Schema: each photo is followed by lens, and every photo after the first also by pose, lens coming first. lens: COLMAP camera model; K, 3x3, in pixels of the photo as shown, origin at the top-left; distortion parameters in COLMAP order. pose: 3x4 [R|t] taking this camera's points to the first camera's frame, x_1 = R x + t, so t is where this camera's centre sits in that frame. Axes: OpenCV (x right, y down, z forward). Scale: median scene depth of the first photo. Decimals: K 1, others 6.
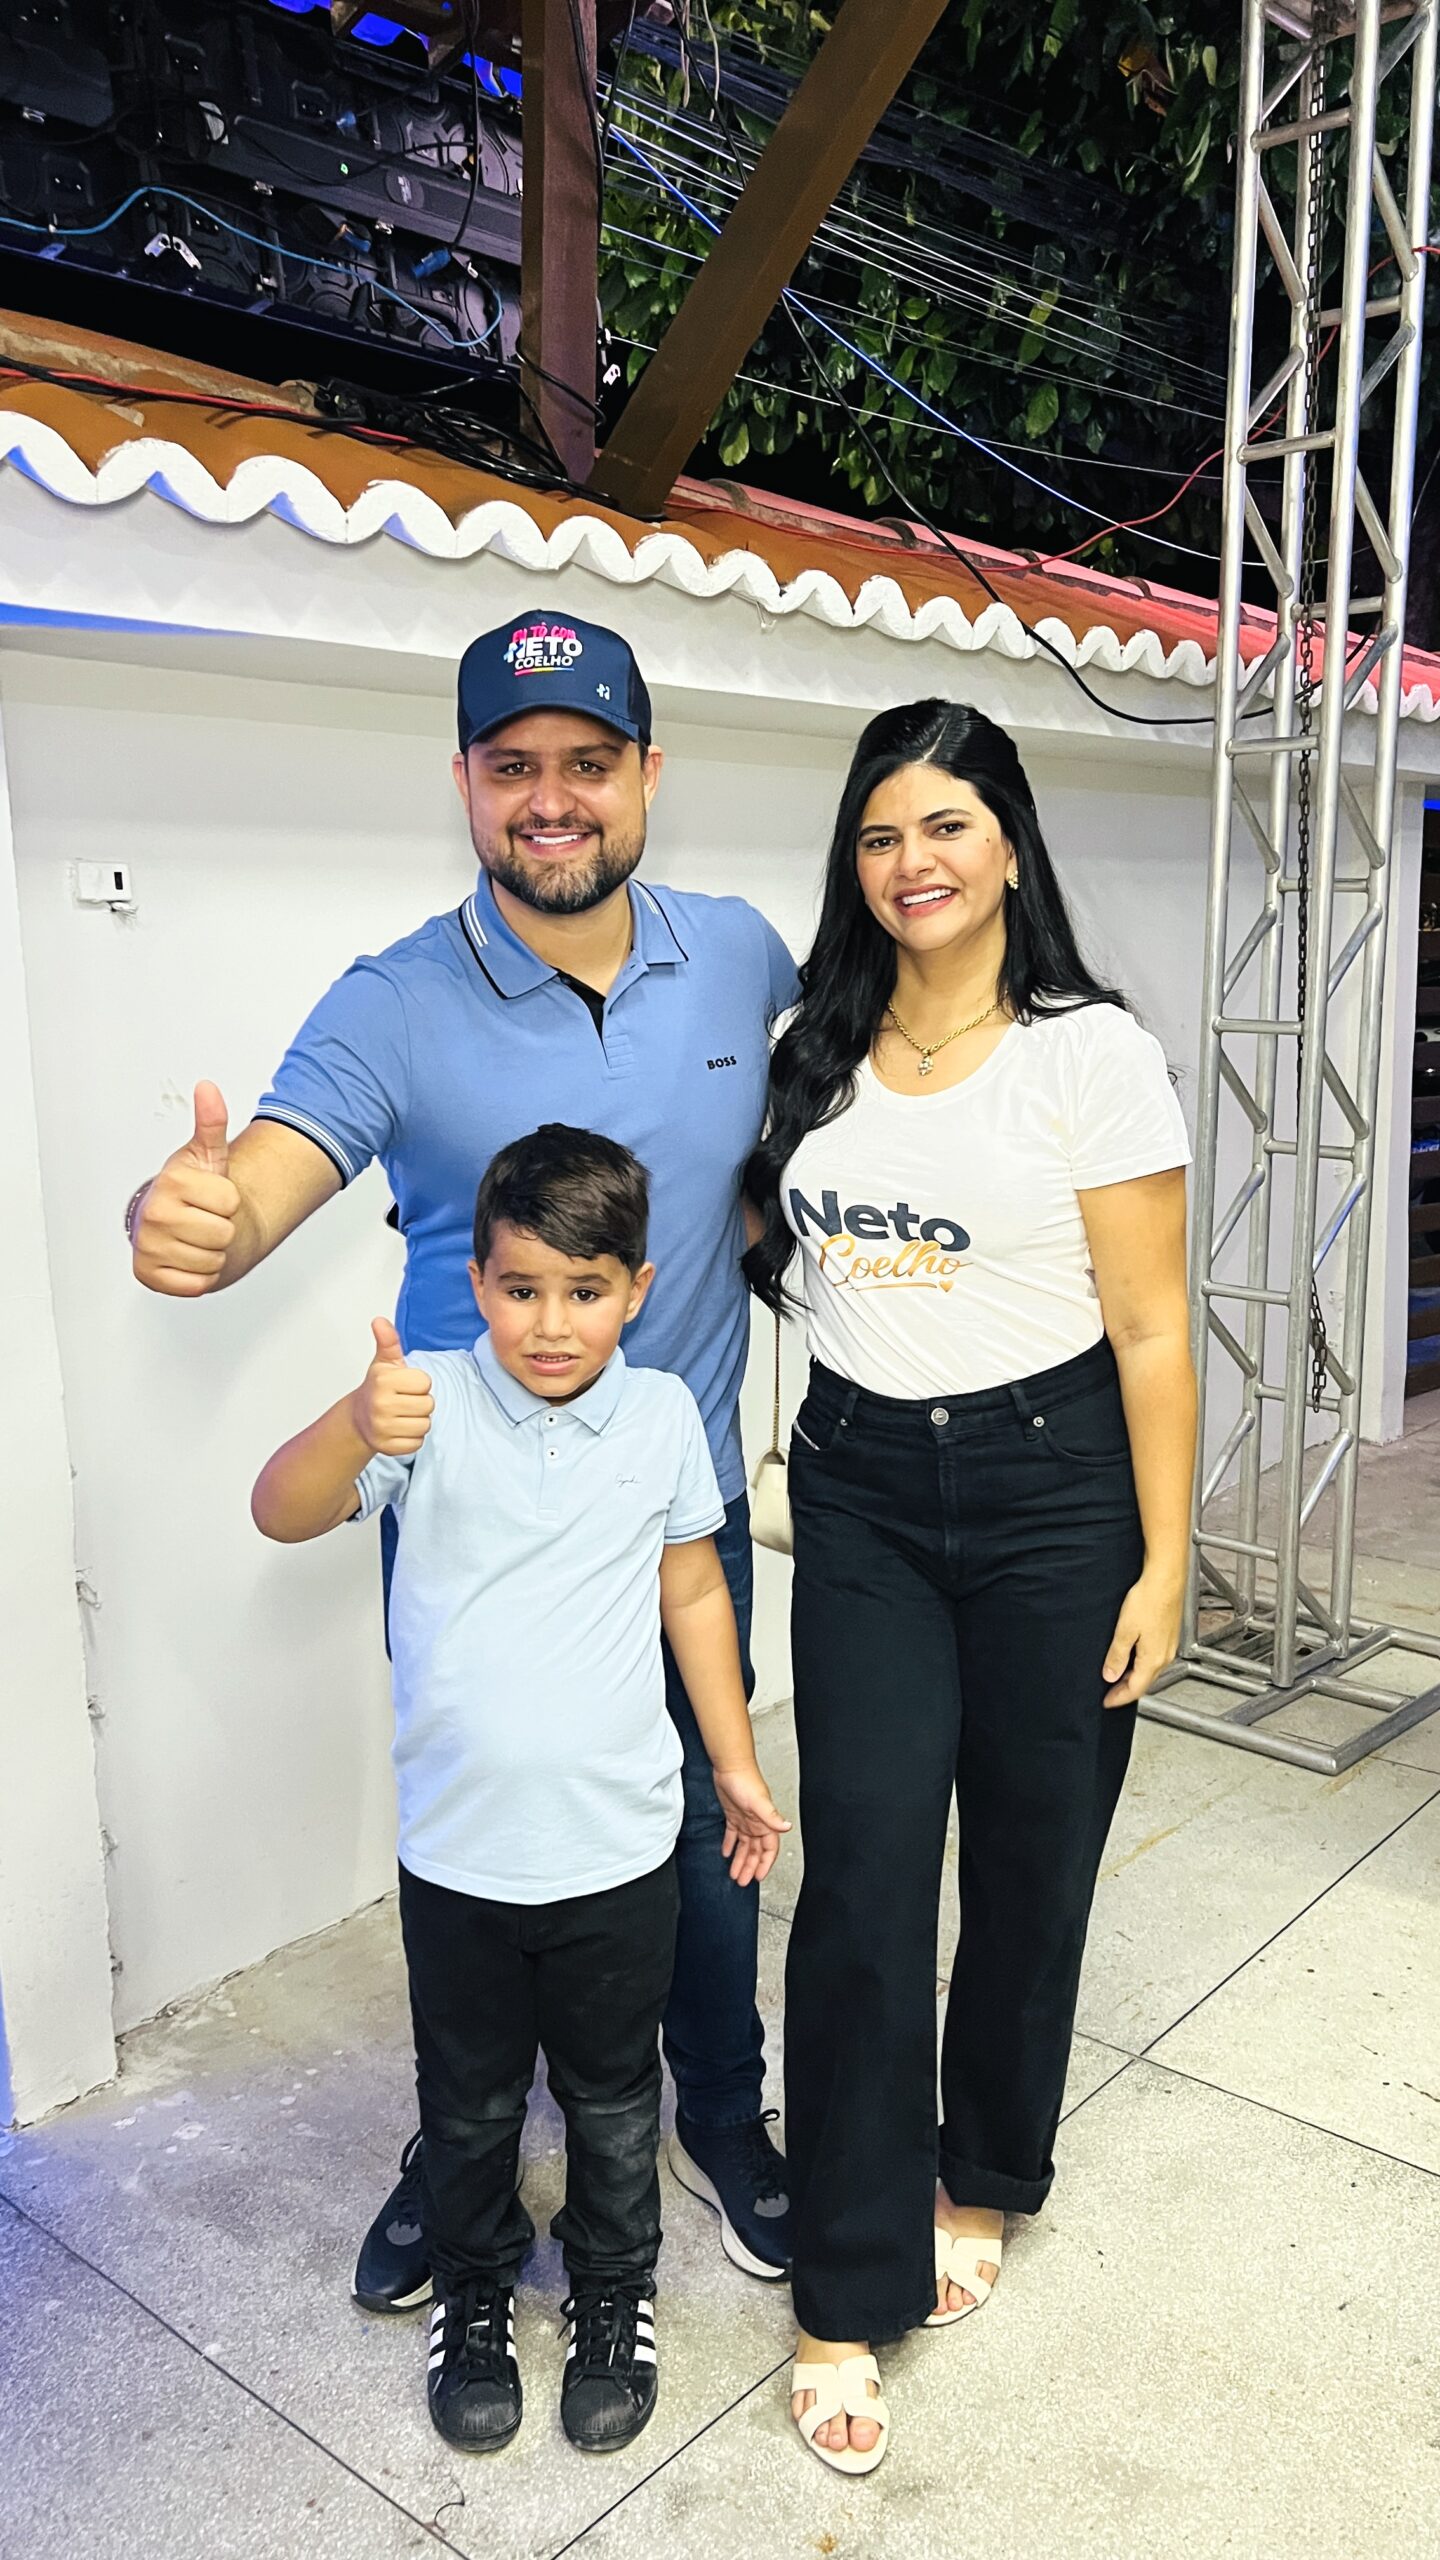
lens RADIAL K [[1904.4, 0, 713.2], [0, 1904.4, 1276.8], [0, 0, 1]] dist [0.009648, -0.007448]
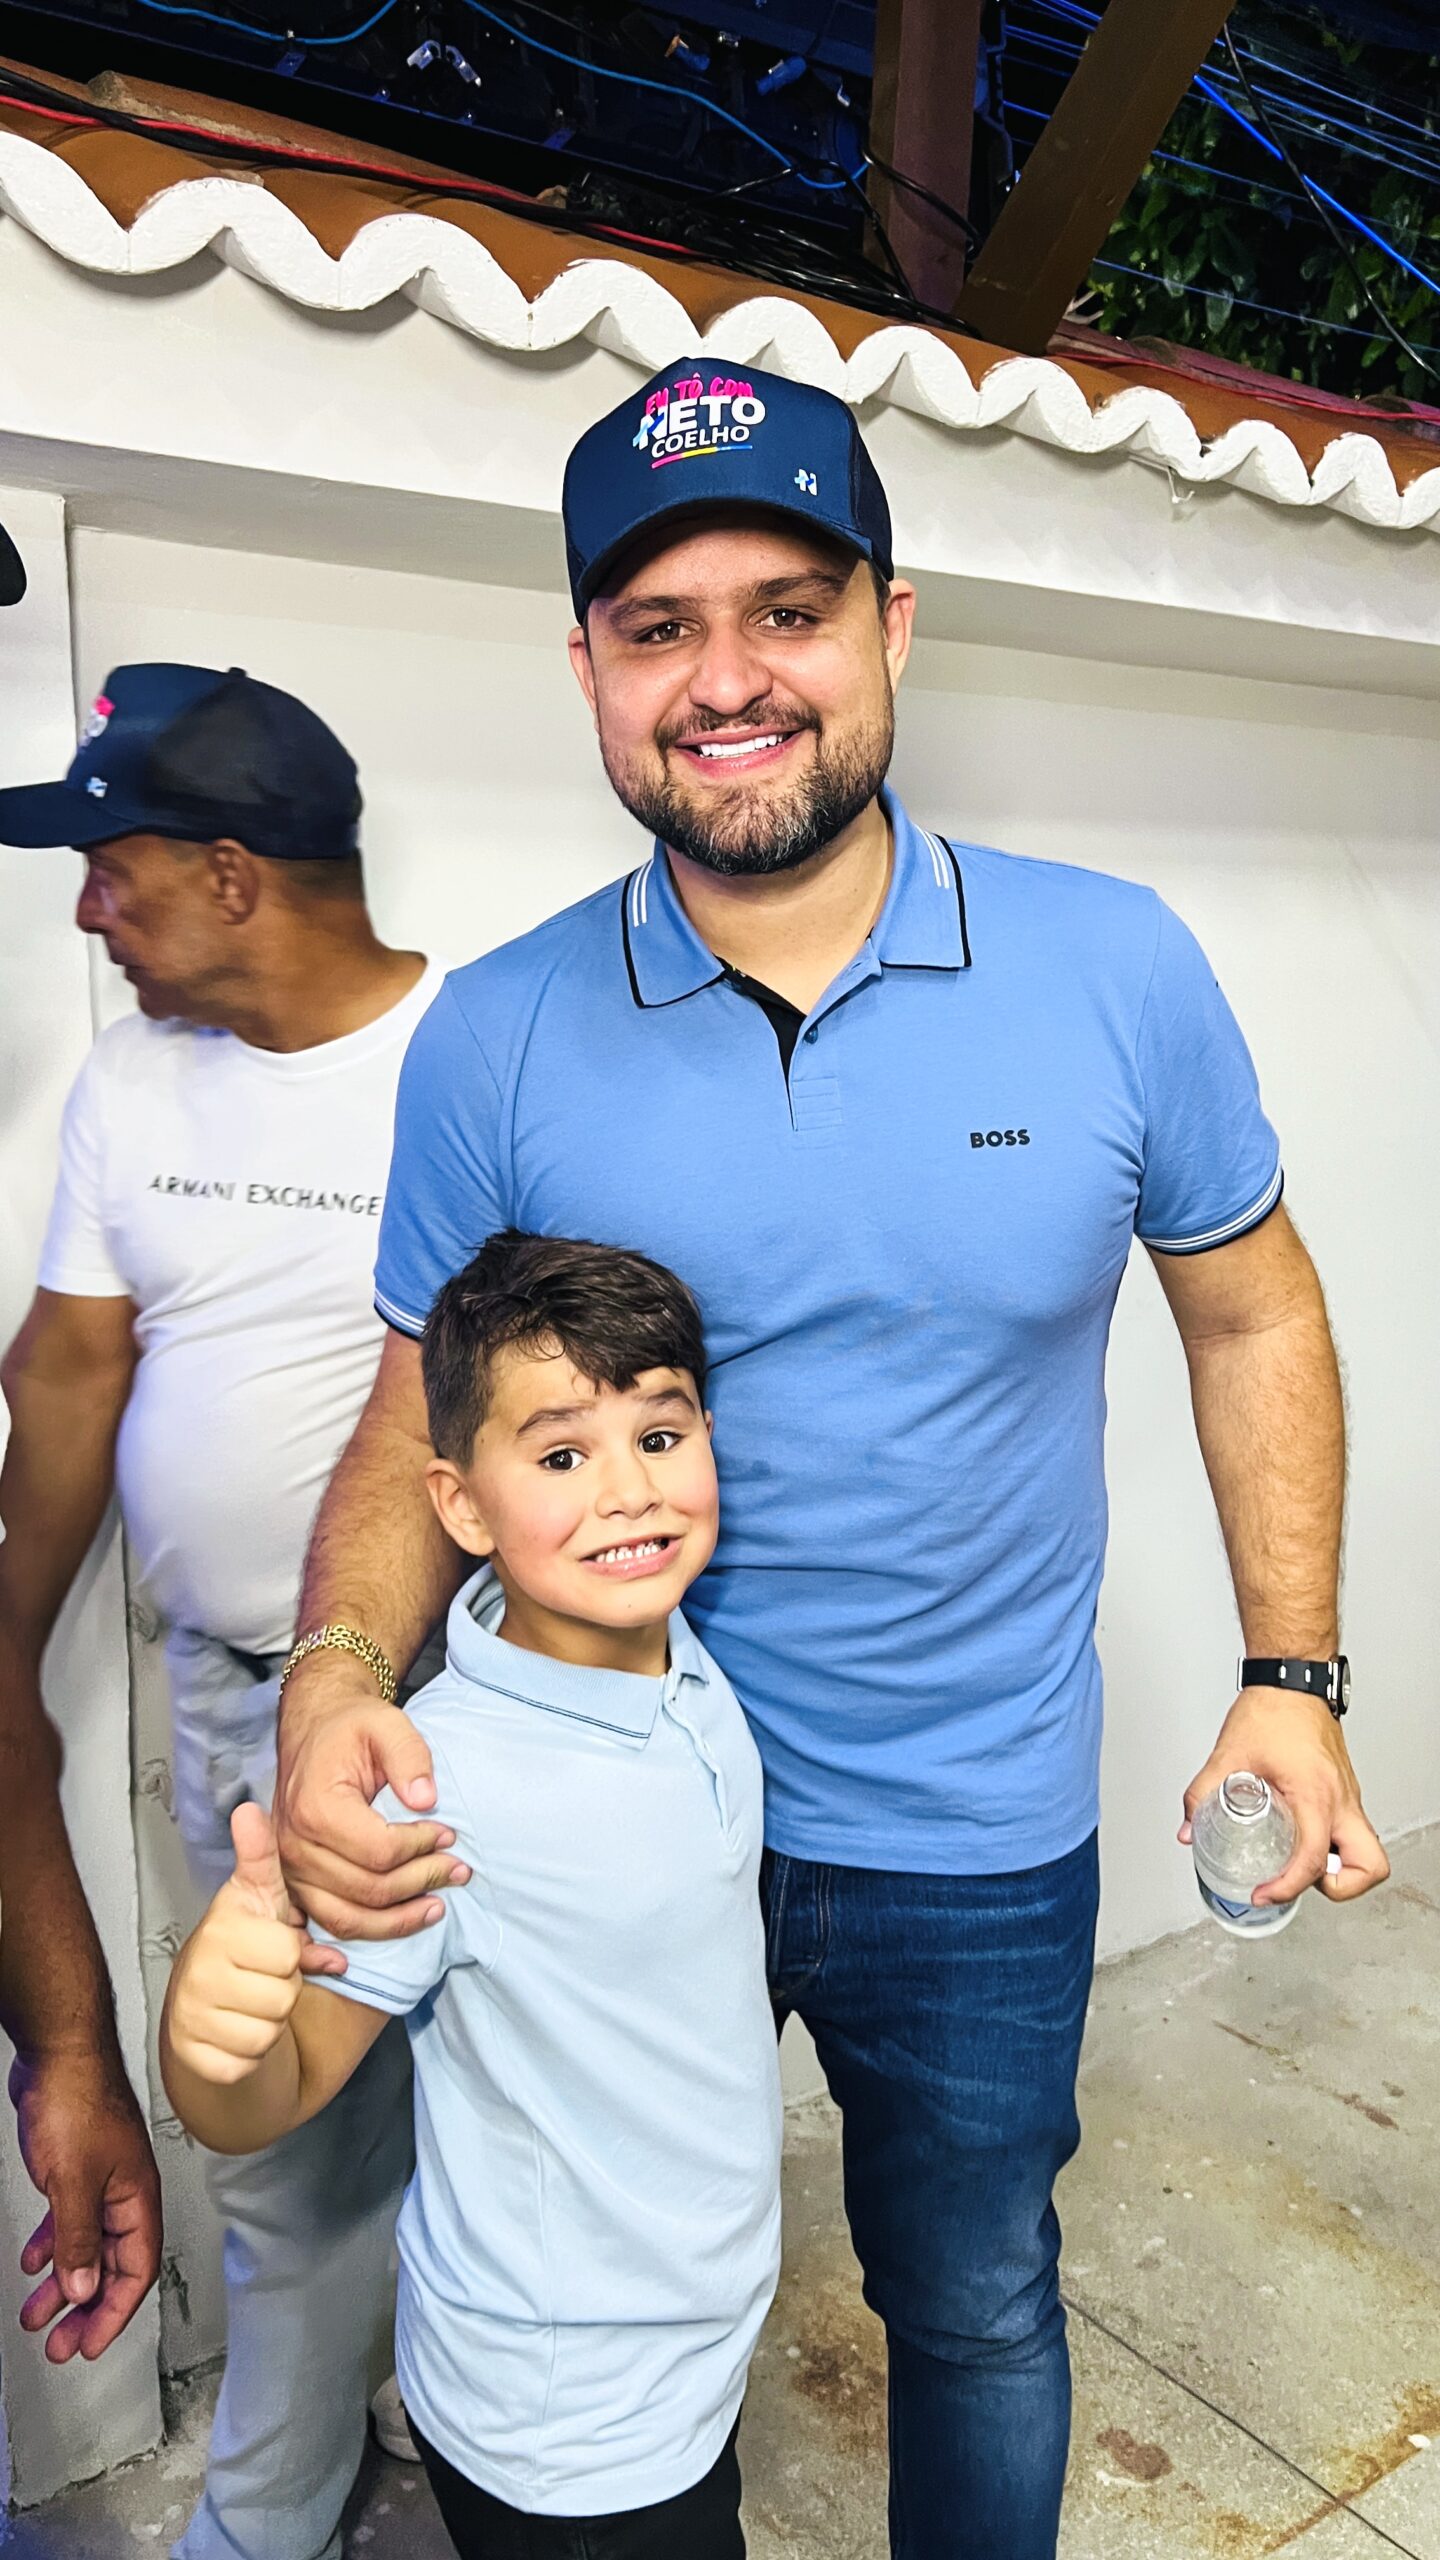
lens RADIAL K [[1925.3, 0, 710.7], [0, 1925.3, 1251.4], [0, 0, 1]] dist [0.009118, -0.003684]
pose [[0.972854, 0.059361, -0.223679, 0.038246], [-0.062953, 0.997976, -0.008955, -0.050636], [0.222695, 0.022793, 0.974622, 0.294476]]
